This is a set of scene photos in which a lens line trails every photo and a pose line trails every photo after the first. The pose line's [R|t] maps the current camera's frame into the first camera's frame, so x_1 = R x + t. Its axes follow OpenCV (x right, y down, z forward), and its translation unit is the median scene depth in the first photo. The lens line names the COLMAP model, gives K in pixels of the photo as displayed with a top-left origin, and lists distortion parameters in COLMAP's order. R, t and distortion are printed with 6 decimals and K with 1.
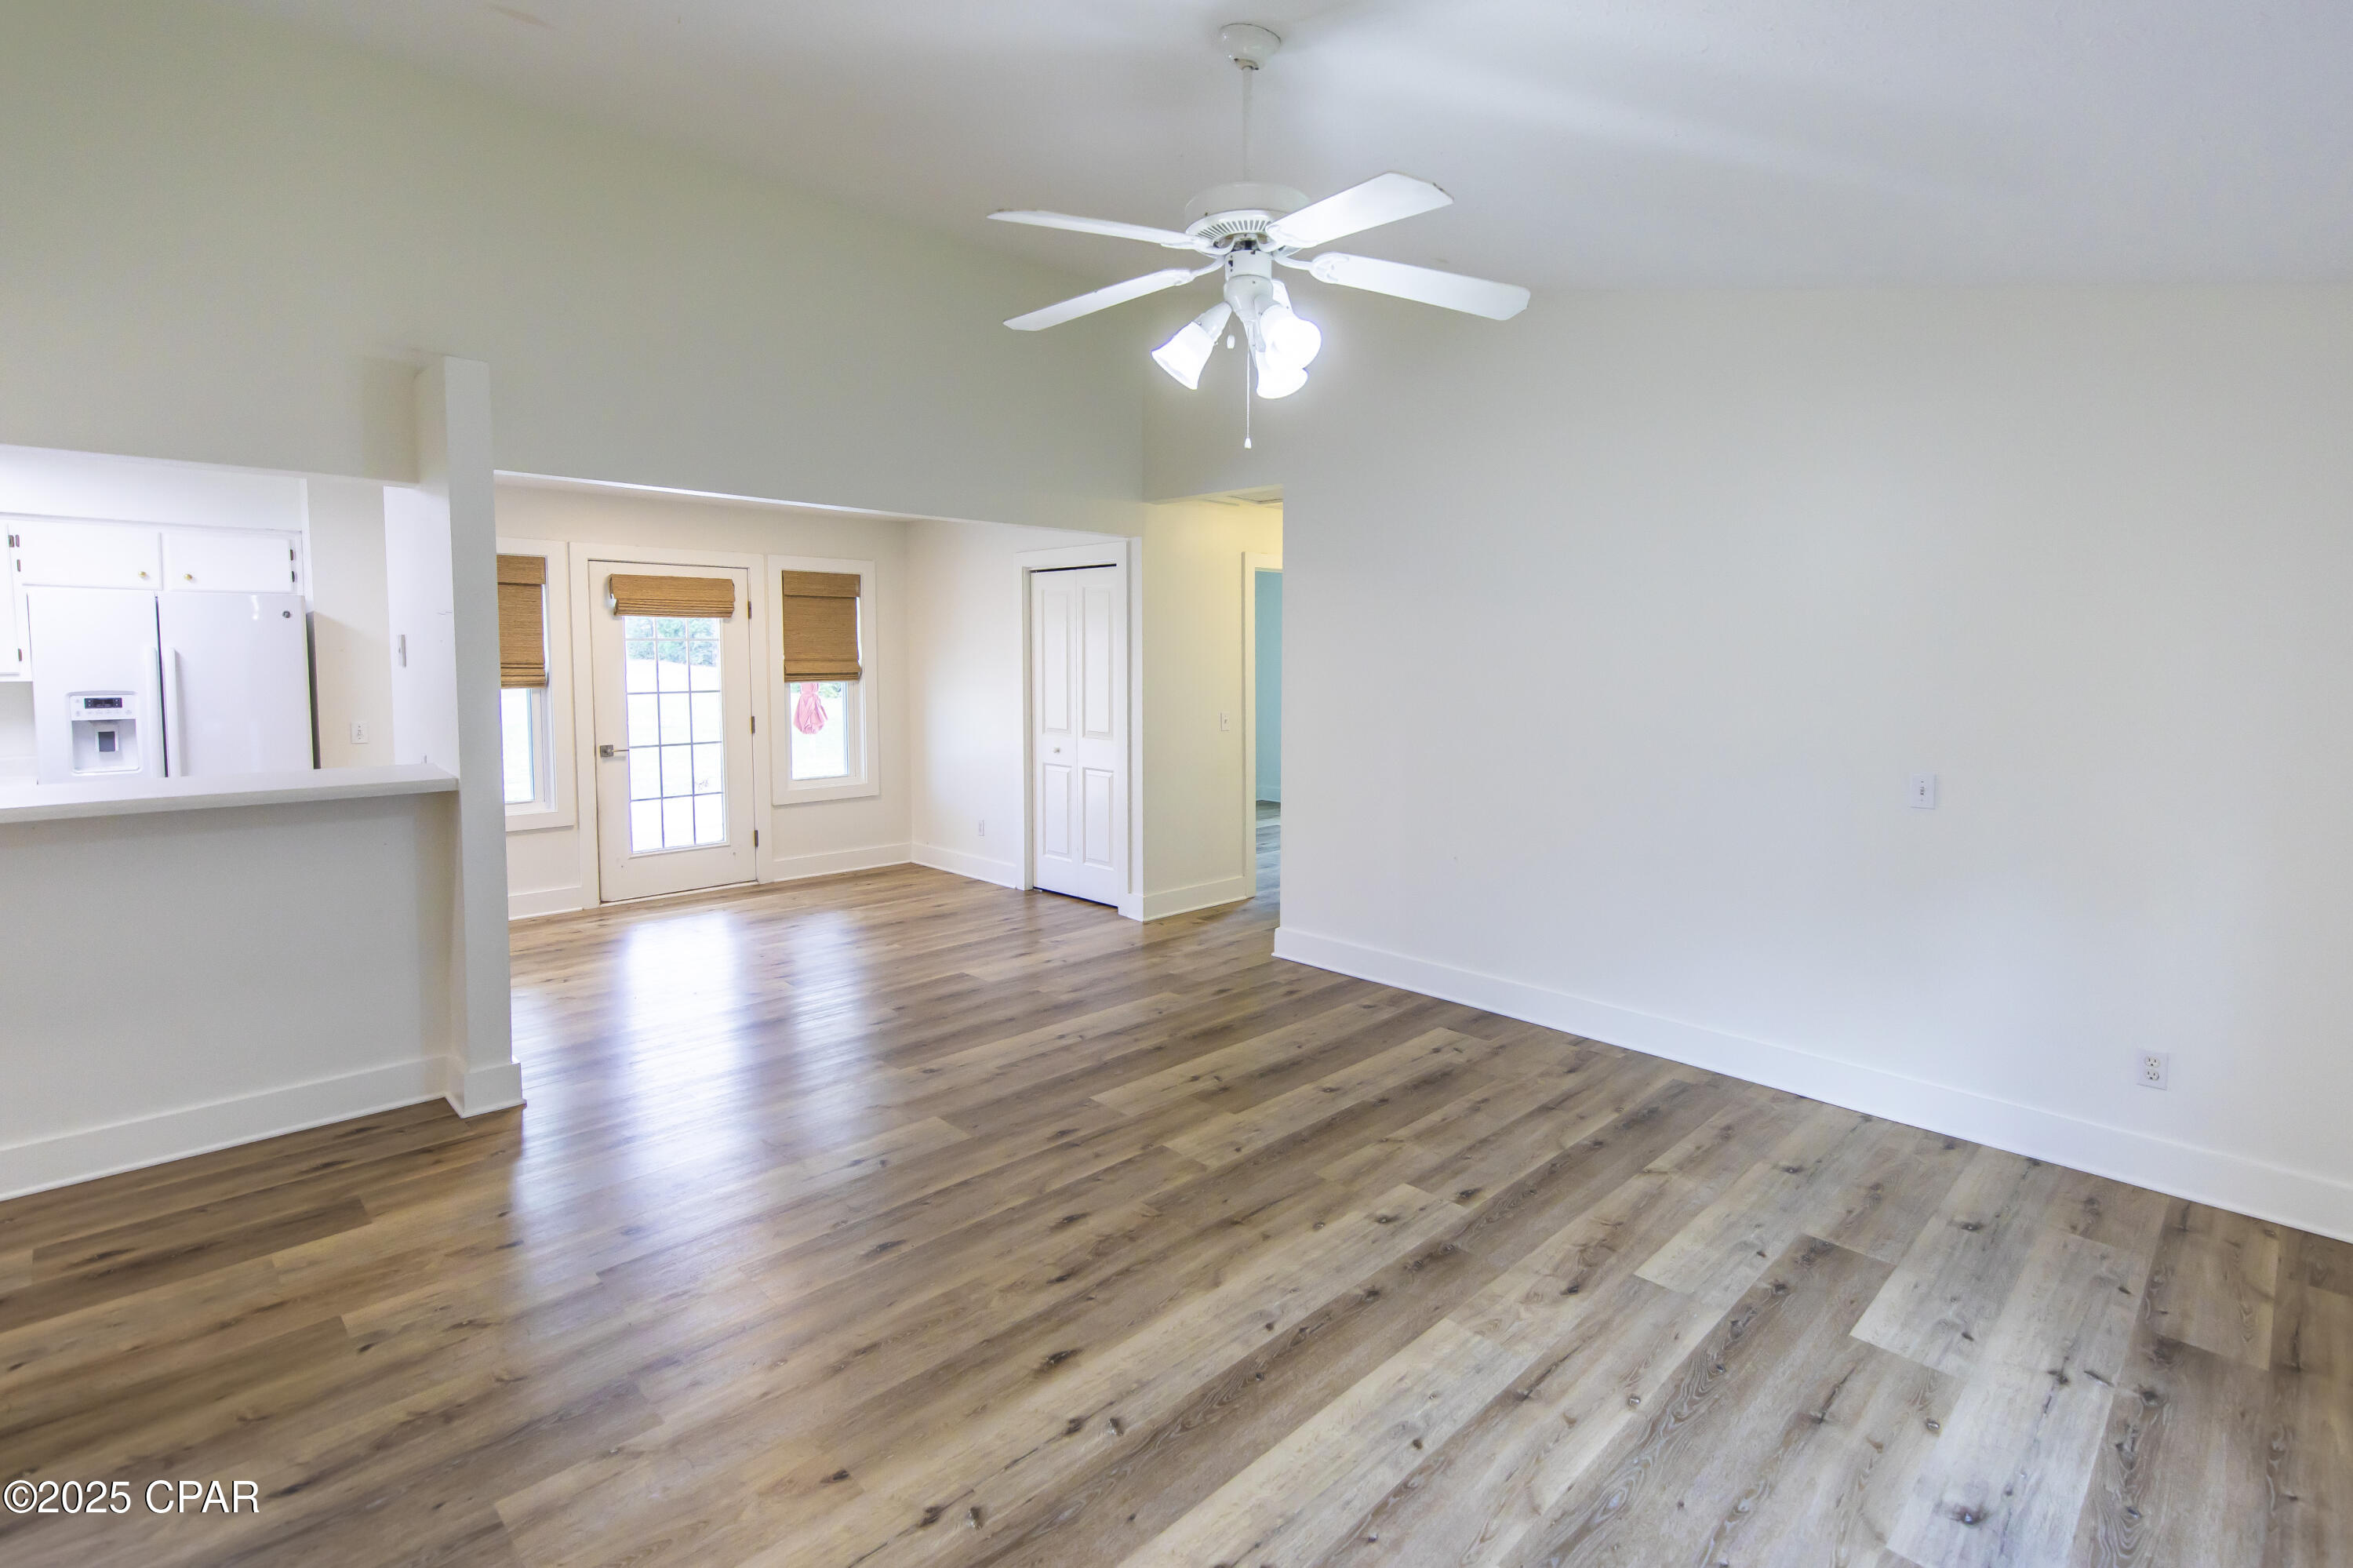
lens RADIAL K [[1112.2, 0, 1263.1], [0, 1112.2, 749.5], [0, 0, 1]] dist [0.009407, 0.000354]
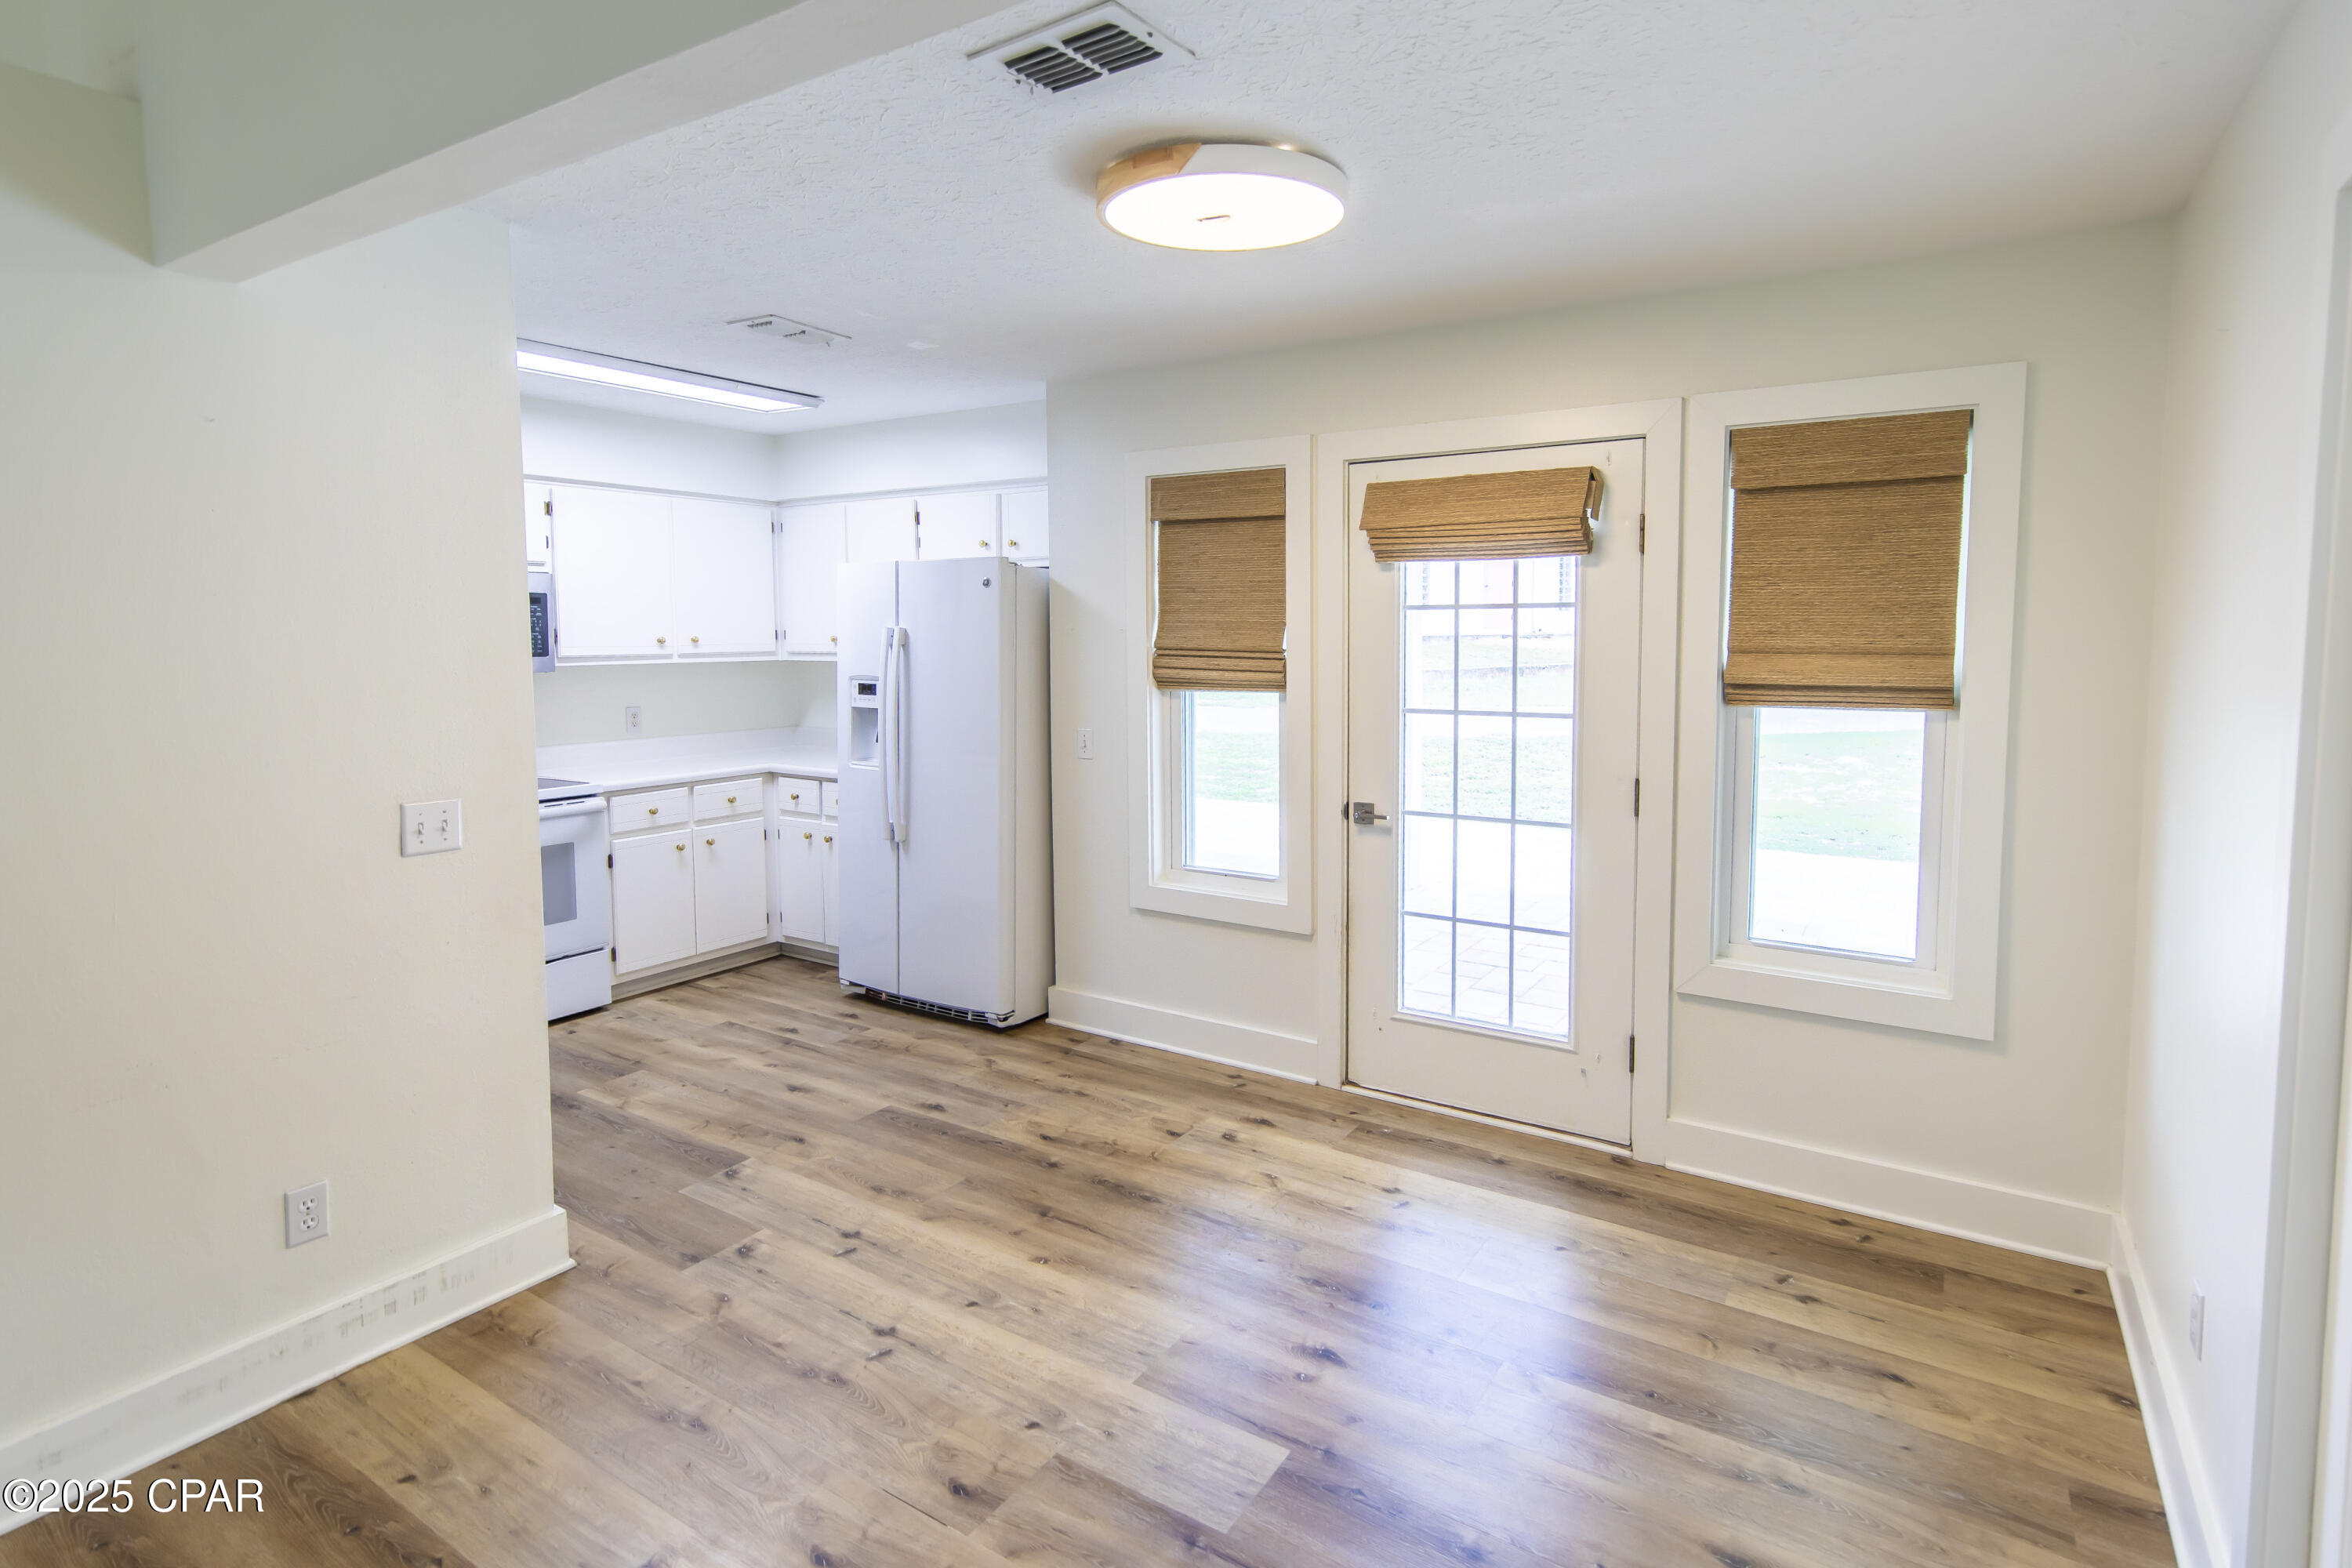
lens RADIAL K [[1111.7, 0, 1239.2], [0, 1111.7, 719.1], [0, 0, 1]] dist [0.009407, 0.000354]
pose [[0.213445, 0.058611, -0.975195, -0.077406], [-0.094686, 0.994741, 0.039061, -0.062110], [0.972356, 0.084000, 0.217872, 0.846884]]
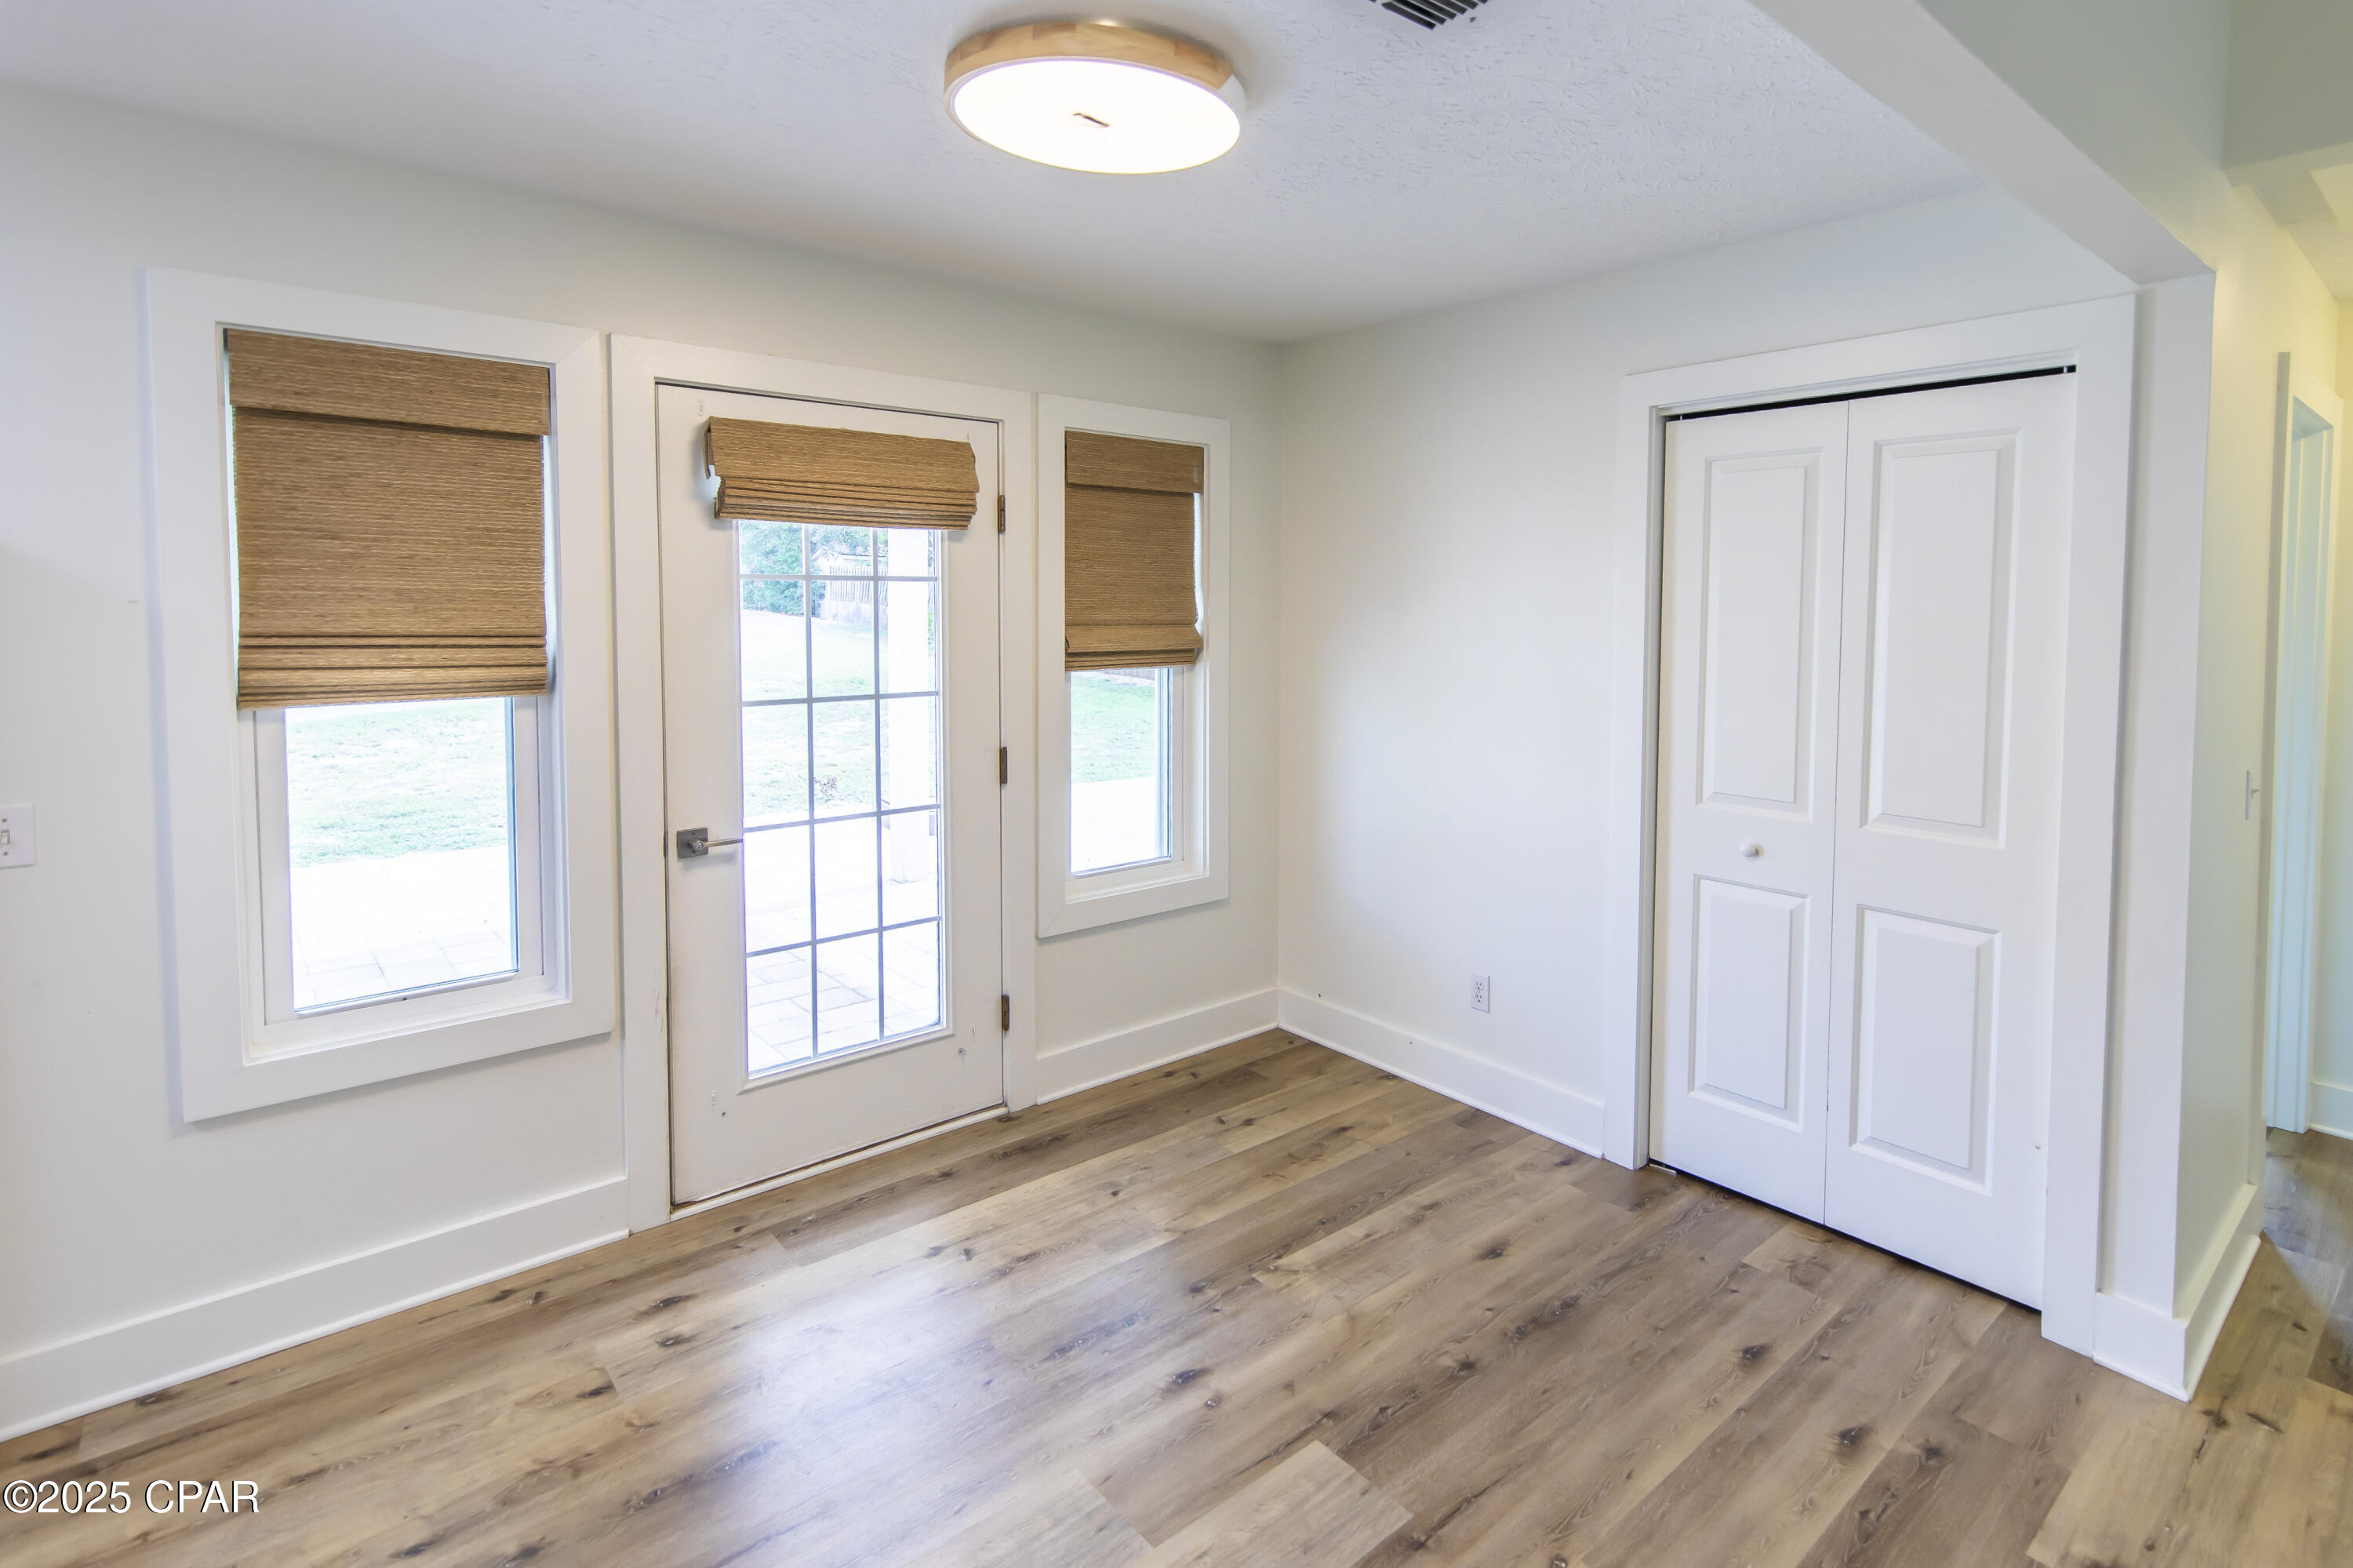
lens RADIAL K [[1112.2, 0, 1239.2], [0, 1112.2, 665.8], [0, 0, 1]] dist [0.009407, 0.000354]
pose [[0.992035, -0.006834, -0.125780, -0.343985], [0.000962, 0.998909, -0.046683, -0.047081], [0.125961, 0.046190, 0.990959, 0.630784]]
